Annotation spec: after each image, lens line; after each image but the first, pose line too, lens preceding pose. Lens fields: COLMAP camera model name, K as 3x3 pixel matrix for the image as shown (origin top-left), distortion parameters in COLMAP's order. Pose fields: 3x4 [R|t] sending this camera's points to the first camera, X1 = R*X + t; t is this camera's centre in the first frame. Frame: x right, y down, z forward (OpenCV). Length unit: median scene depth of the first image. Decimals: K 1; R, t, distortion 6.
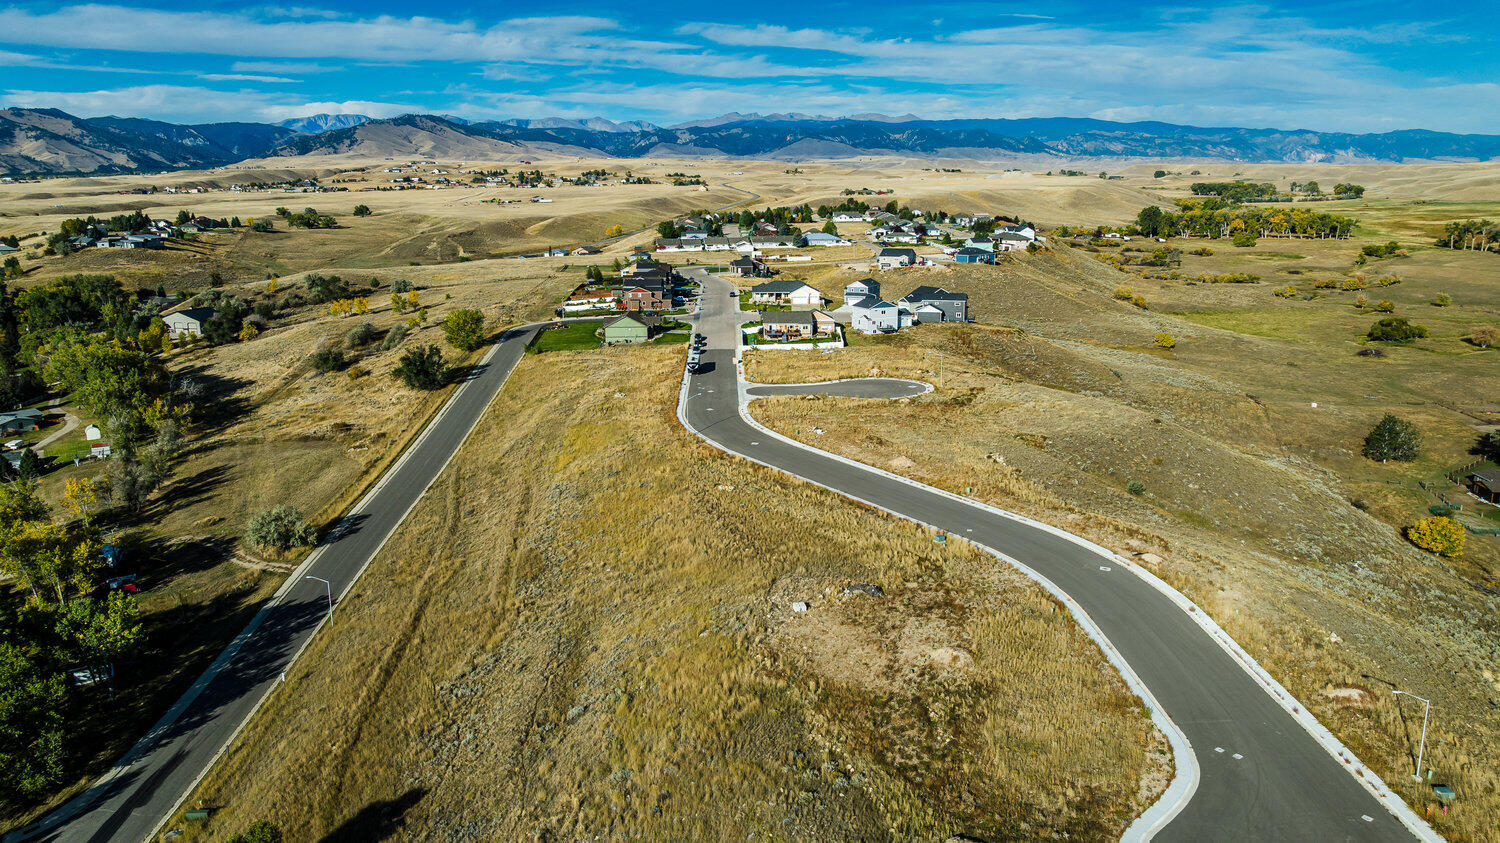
lens RADIAL K [[1063.8, 0, 750.0], [0, 1063.8, 421.5], [0, 0, 1]] dist [-0.007342, -0.002700]
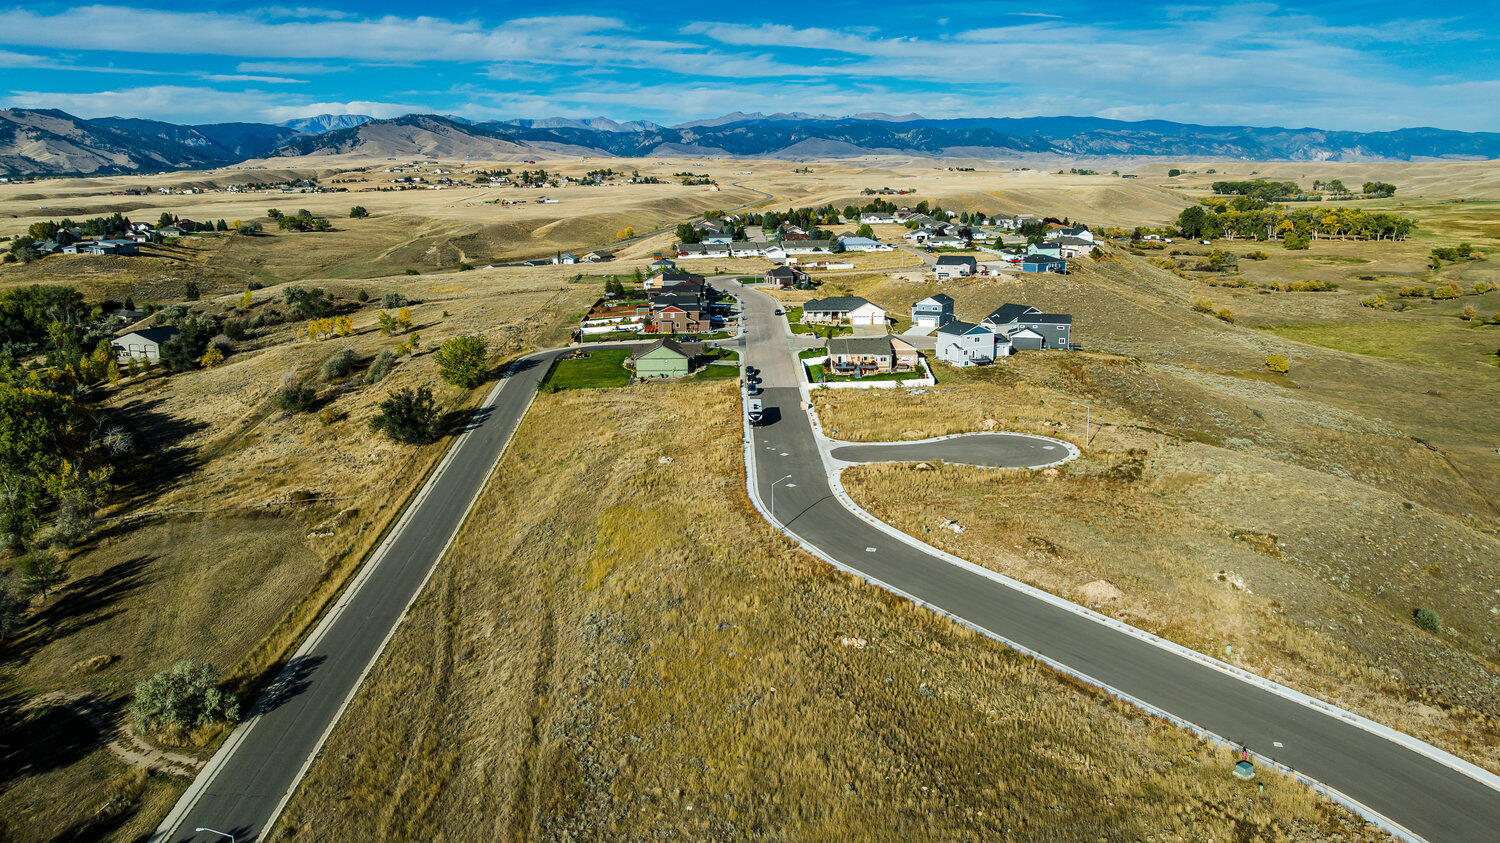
lens RADIAL K [[1064.3, 0, 750.0], [0, 1064.3, 421.5], [0, 0, 1]] dist [-0.014173, 0.012925]
pose [[0.999994, -0.001053, -0.003202, -0.024161], [0.001054, 0.999999, 0.000273, -0.021231], [0.003202, -0.000276, 0.999995, 0.096833]]
